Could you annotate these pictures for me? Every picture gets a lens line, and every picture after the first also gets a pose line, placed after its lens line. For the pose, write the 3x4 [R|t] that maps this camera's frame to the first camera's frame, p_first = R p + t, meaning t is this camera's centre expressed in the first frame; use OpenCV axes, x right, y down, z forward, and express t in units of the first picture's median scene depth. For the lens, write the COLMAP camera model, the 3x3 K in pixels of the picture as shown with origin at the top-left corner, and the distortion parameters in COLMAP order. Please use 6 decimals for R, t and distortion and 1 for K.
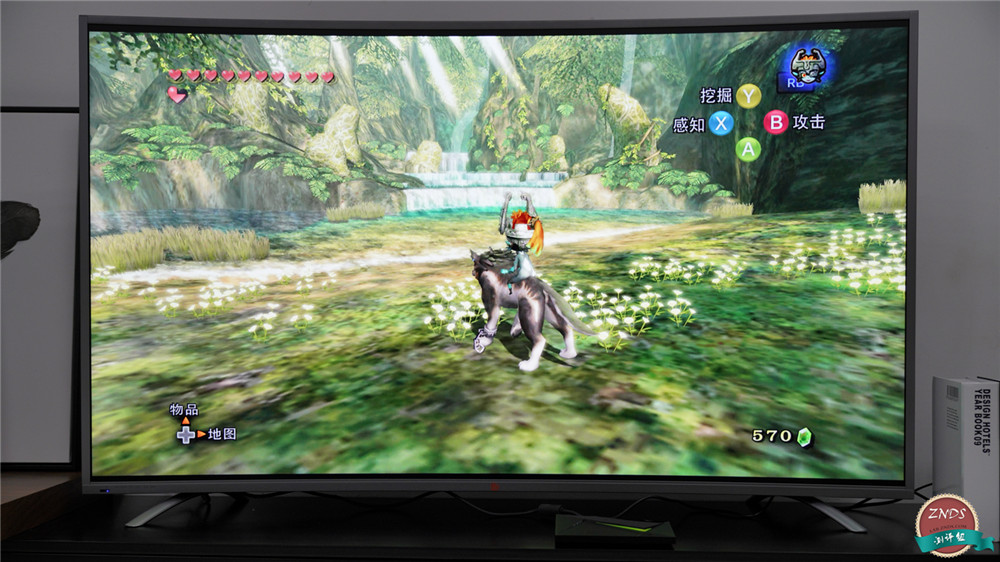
lens RADIAL K [[1157.5, 0, 498.7], [0, 1157.5, 280.0], [0, 0, 1]] dist [0.102155, 0.000000]
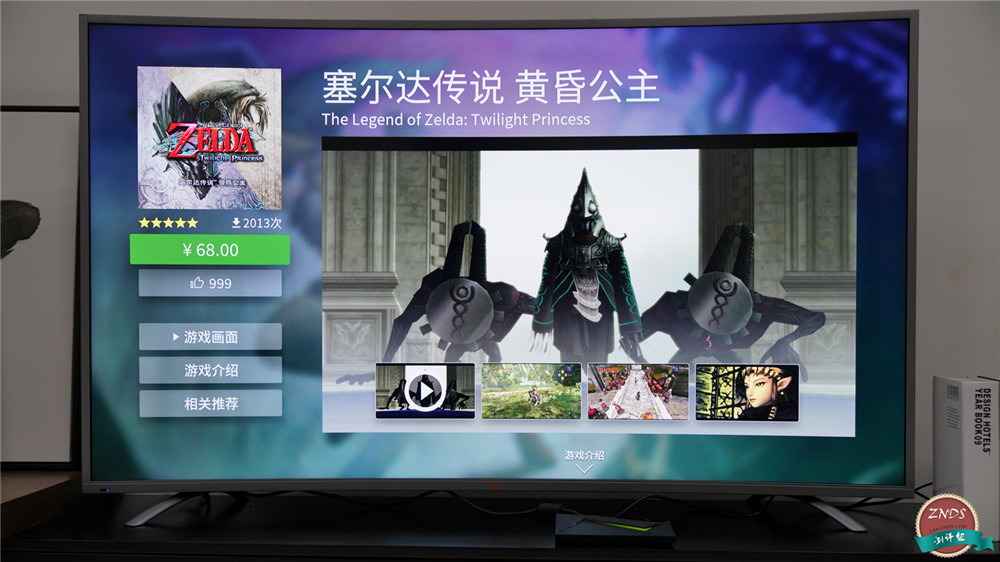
lens RADIAL K [[1157.5, 0, 501.5], [0, 1157.5, 282.4], [0, 0, 1]] dist [0.102155, 0.000000]
pose [[0.999996, 0.000623, 0.002586, -0.231160], [-0.000630, 0.999996, 0.002722, -0.795300], [-0.002584, -0.002724, 0.999993, -7.015803]]
